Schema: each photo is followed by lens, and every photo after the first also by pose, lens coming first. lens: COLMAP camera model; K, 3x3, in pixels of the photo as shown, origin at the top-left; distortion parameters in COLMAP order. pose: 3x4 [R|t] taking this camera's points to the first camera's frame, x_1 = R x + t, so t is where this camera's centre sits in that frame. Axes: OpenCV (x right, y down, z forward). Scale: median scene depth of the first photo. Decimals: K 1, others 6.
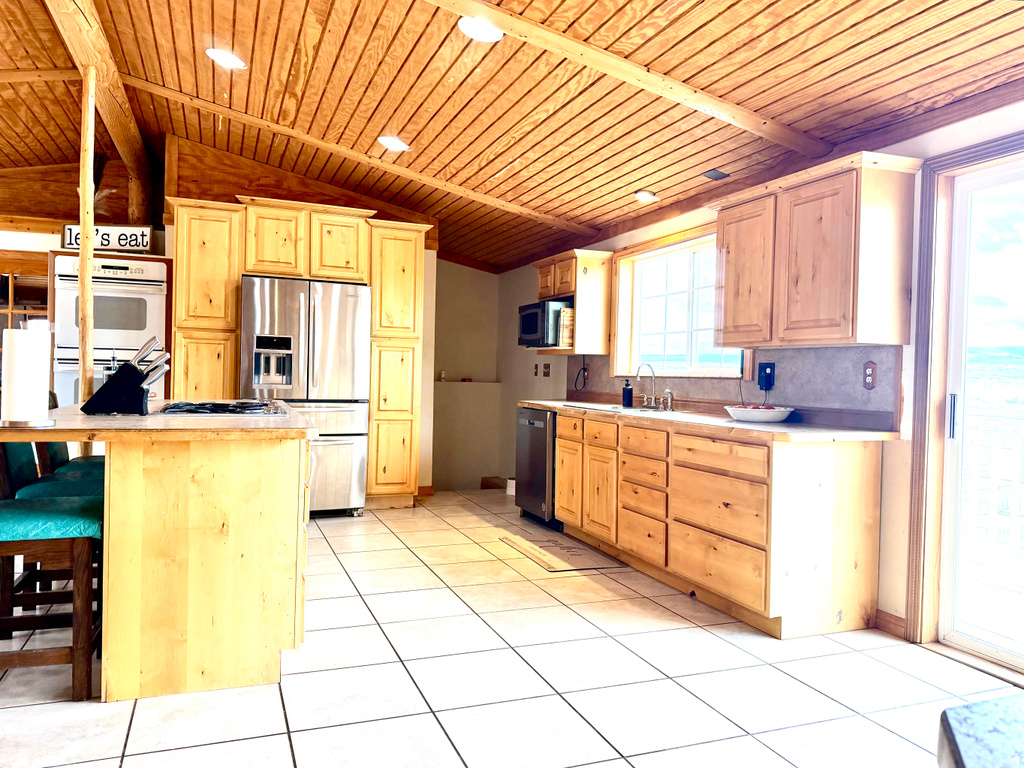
lens RADIAL K [[702.6, 0, 515.2], [0, 702.6, 385.8], [0, 0, 1]] dist [0.053162, -0.057051]
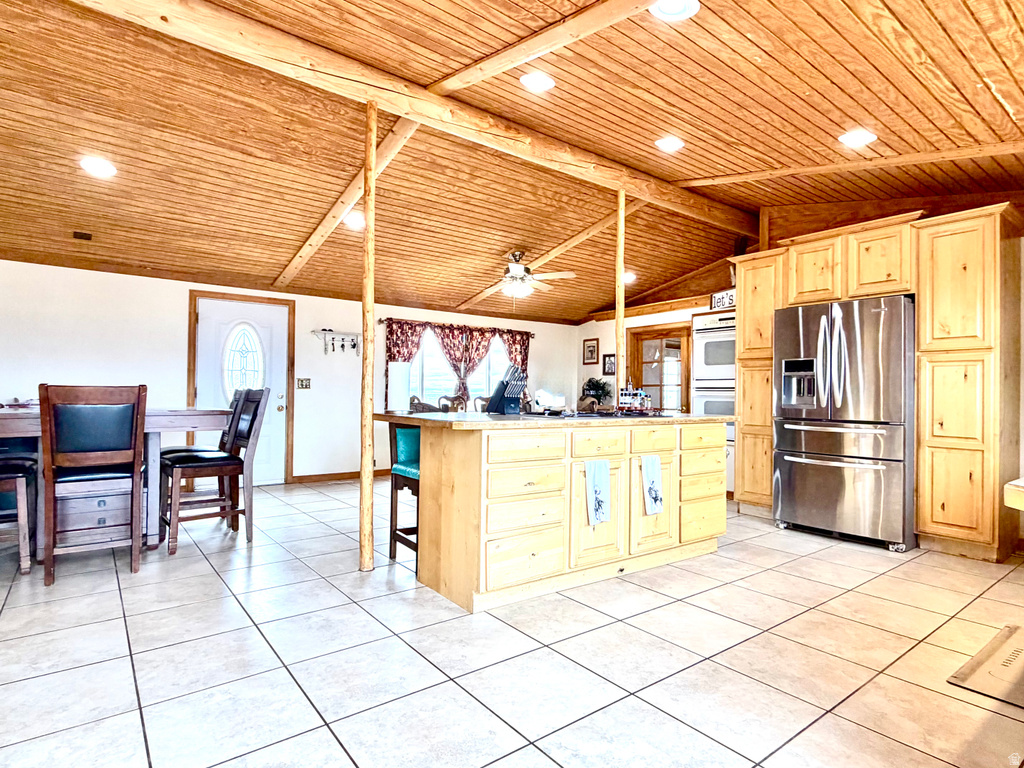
lens RADIAL K [[540.1, 0, 513.1], [0, 540.1, 386.5], [0, 0, 1]] dist [0.006318, 0.000468]
pose [[0.304331, -0.033774, -0.951967, 0.304895], [-0.018519, 0.998973, -0.041362, 0.012141], [0.952386, 0.030218, 0.303393, 0.328450]]
